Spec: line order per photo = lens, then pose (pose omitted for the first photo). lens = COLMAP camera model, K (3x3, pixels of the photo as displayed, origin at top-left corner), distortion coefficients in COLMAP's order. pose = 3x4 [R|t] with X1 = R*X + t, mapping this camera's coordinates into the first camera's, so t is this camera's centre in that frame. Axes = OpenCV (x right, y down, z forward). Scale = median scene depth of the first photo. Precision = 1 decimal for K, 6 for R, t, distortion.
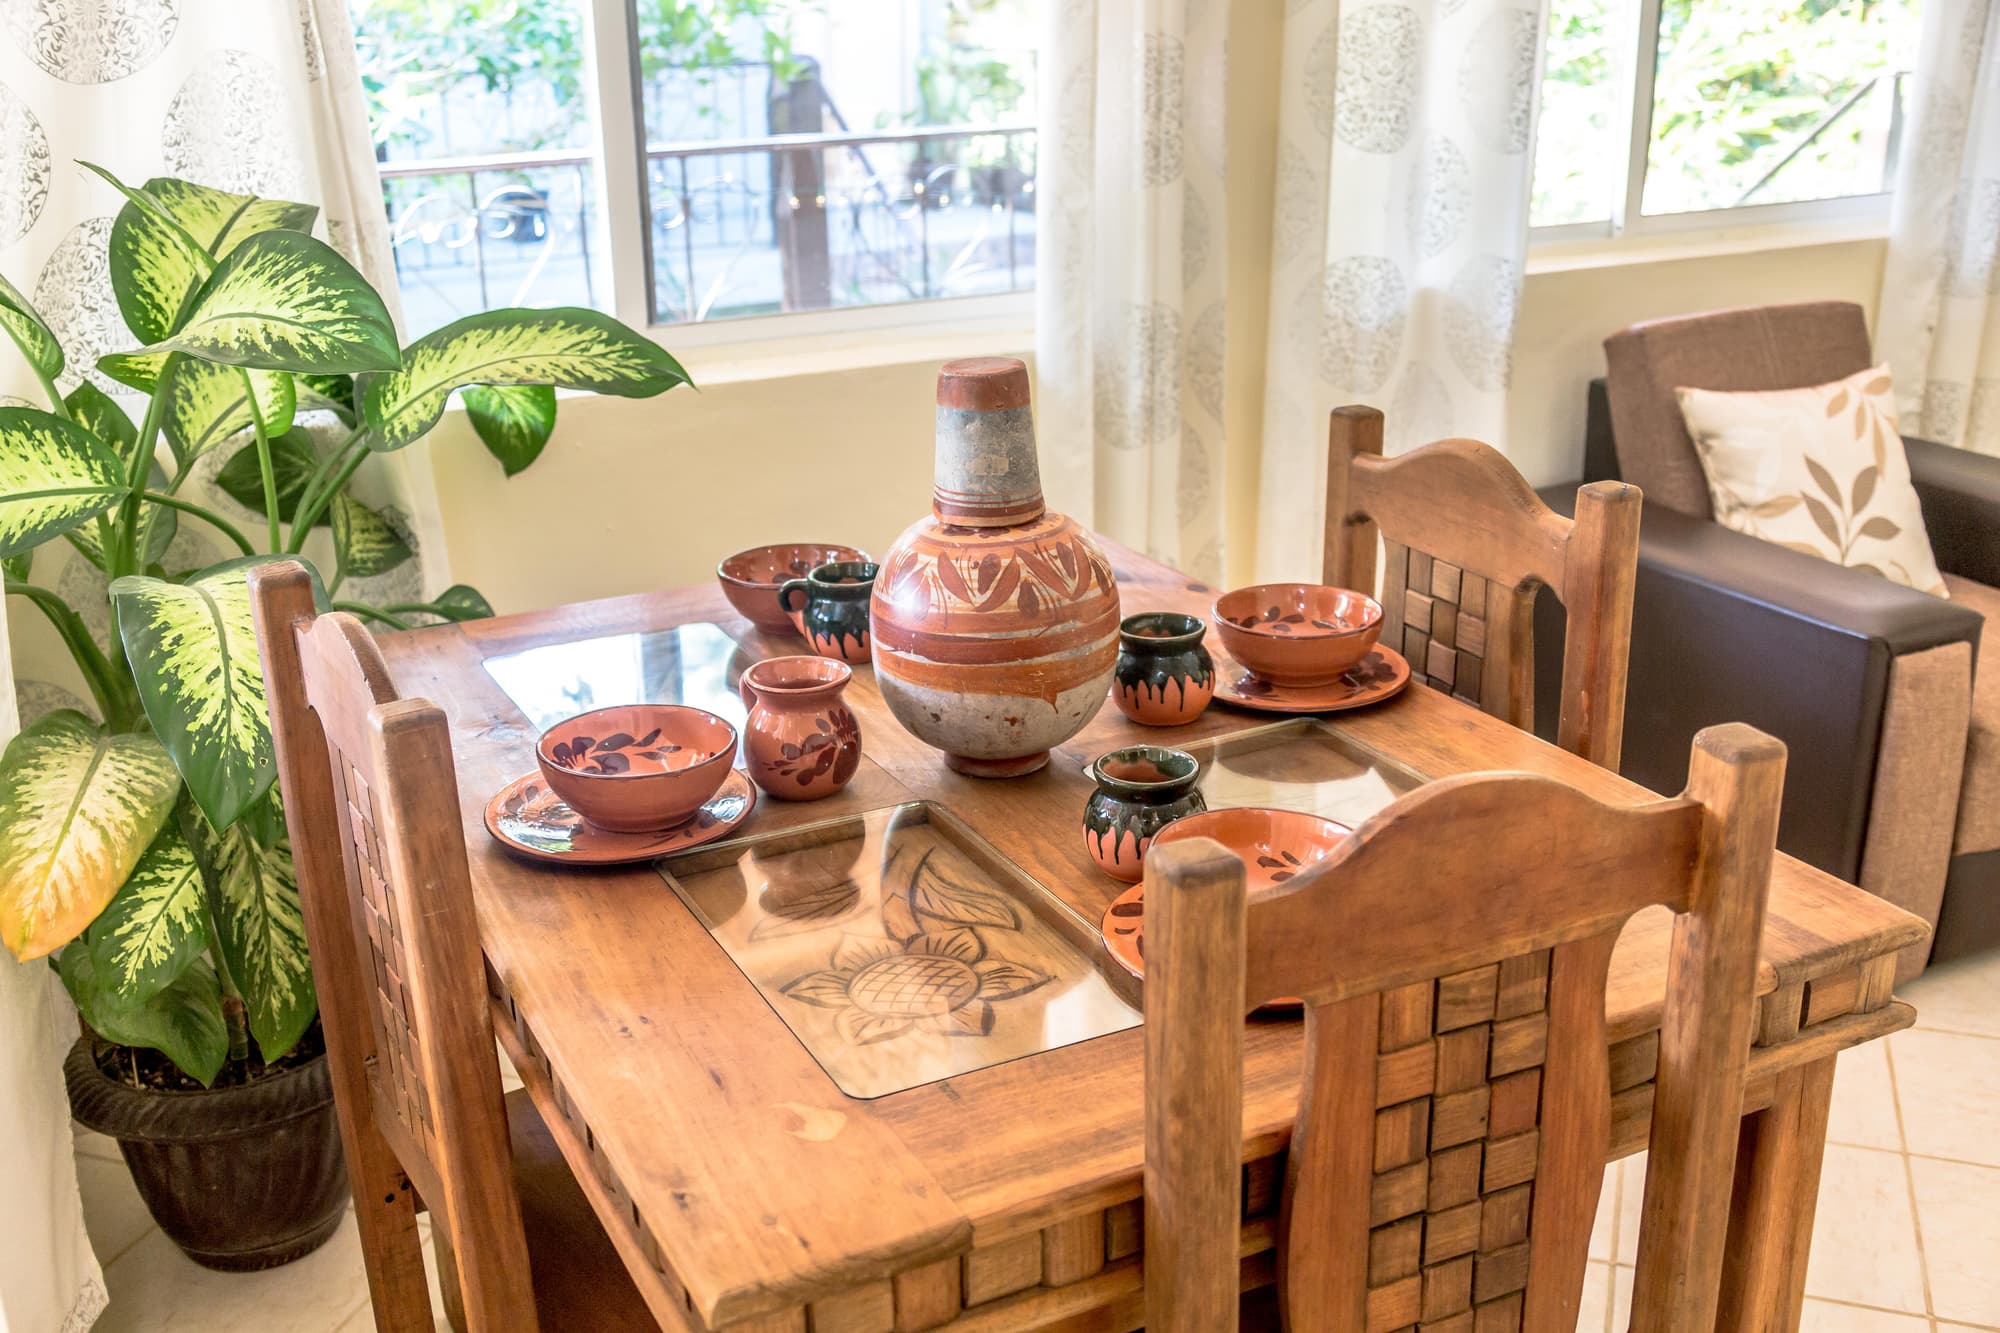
lens RADIAL K [[2011.1, 0, 1002.3], [0, 2011.1, 668.3], [0, 0, 1]] dist [-0.054825, 0.000000]
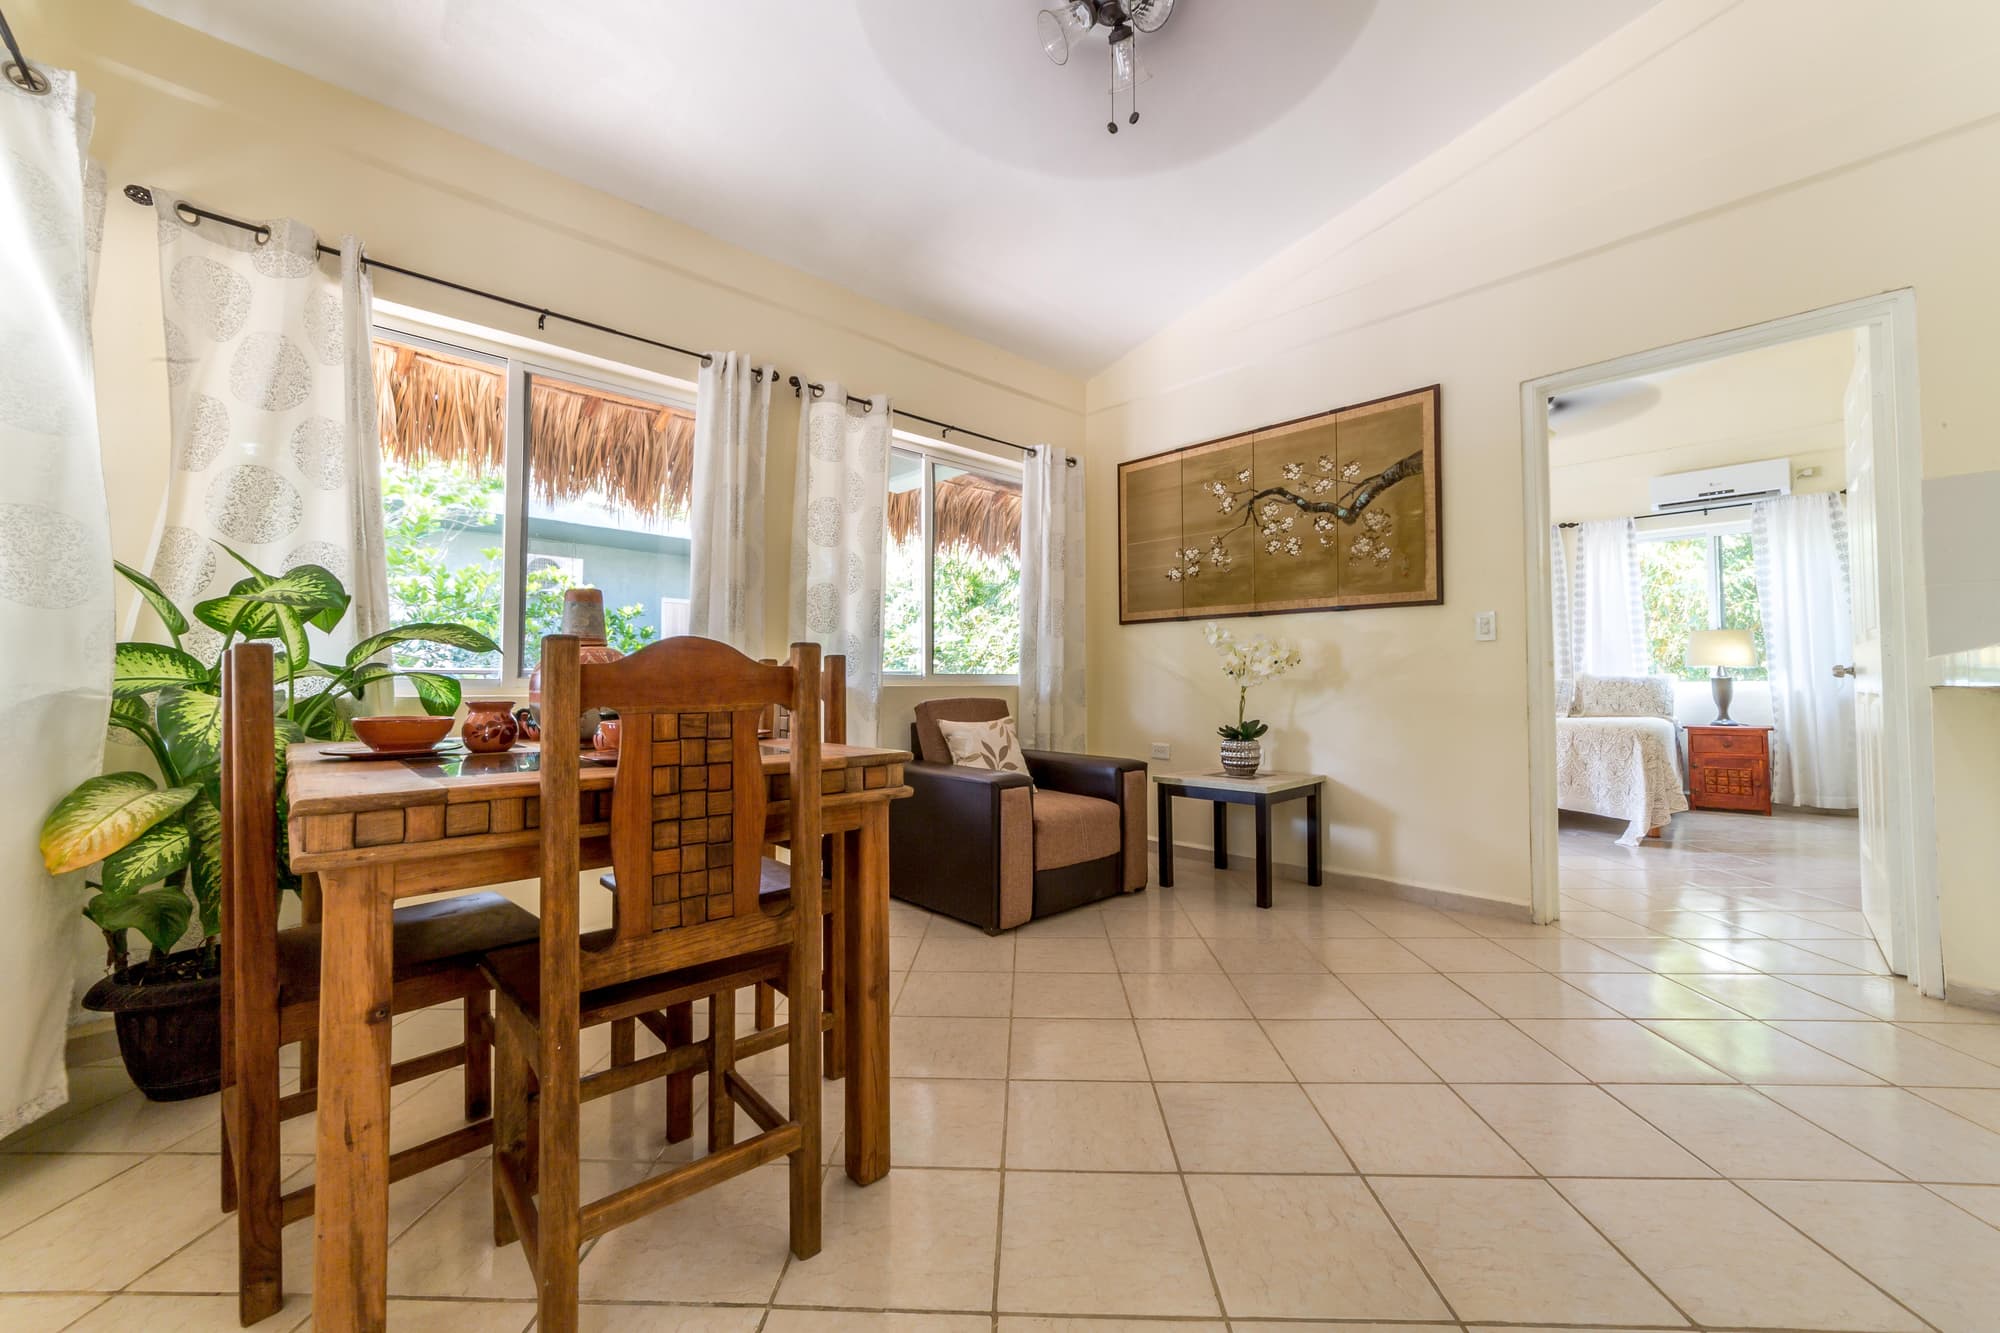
lens RADIAL K [[757.8, 0, 992.7], [0, 757.8, 656.1], [0, 0, 1]] dist [0.001302, 0.000685]
pose [[0.961050, 0.027479, 0.275004, 0.201859], [0.074028, 0.933091, -0.351940, 0.279587], [-0.266274, 0.358590, 0.894713, -0.027798]]
